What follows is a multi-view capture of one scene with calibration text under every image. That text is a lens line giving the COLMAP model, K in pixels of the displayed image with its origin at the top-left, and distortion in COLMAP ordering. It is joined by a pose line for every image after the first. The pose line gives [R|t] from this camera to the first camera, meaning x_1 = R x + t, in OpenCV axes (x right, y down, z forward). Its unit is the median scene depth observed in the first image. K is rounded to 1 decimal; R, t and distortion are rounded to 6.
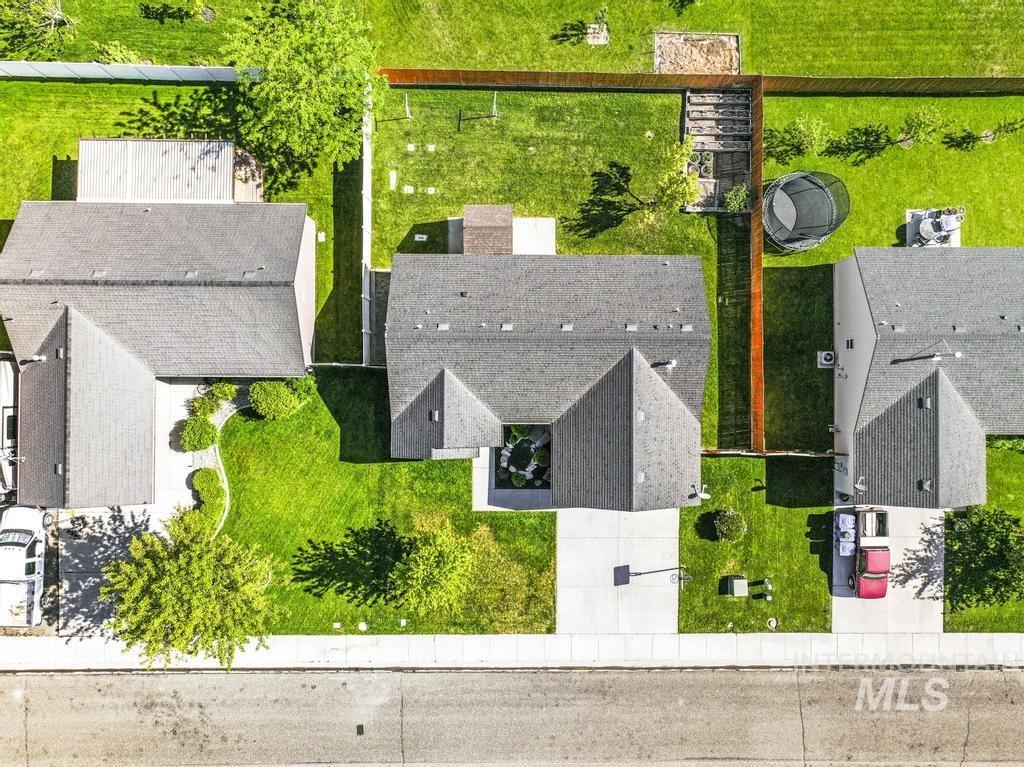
lens RADIAL K [[717.1, 0, 512.0], [0, 717.1, 383.5], [0, 0, 1]] dist [0.001746, 0.000098]
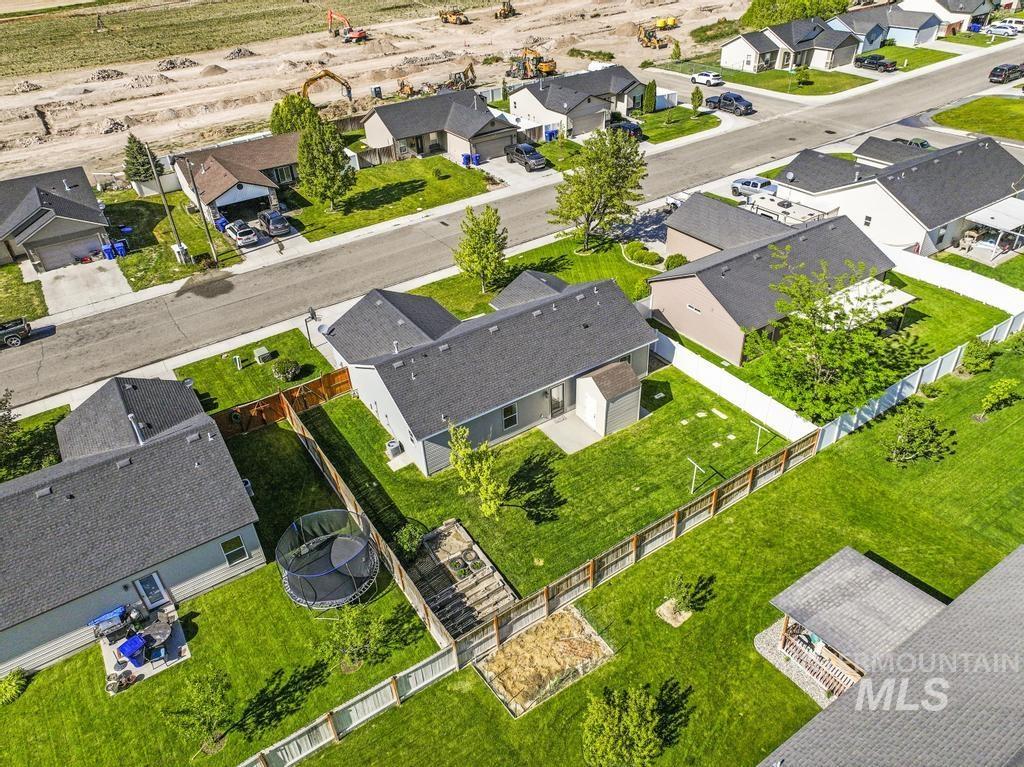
lens RADIAL K [[717.1, 0, 512.0], [0, 717.1, 383.5], [0, 0, 1]] dist [0.001746, 0.000098]
pose [[-0.835343, 0.336444, -0.434750, 0.504719], [-0.547357, -0.435654, 0.714567, -0.825543], [0.051011, 0.834872, 0.548076, 0.387388]]
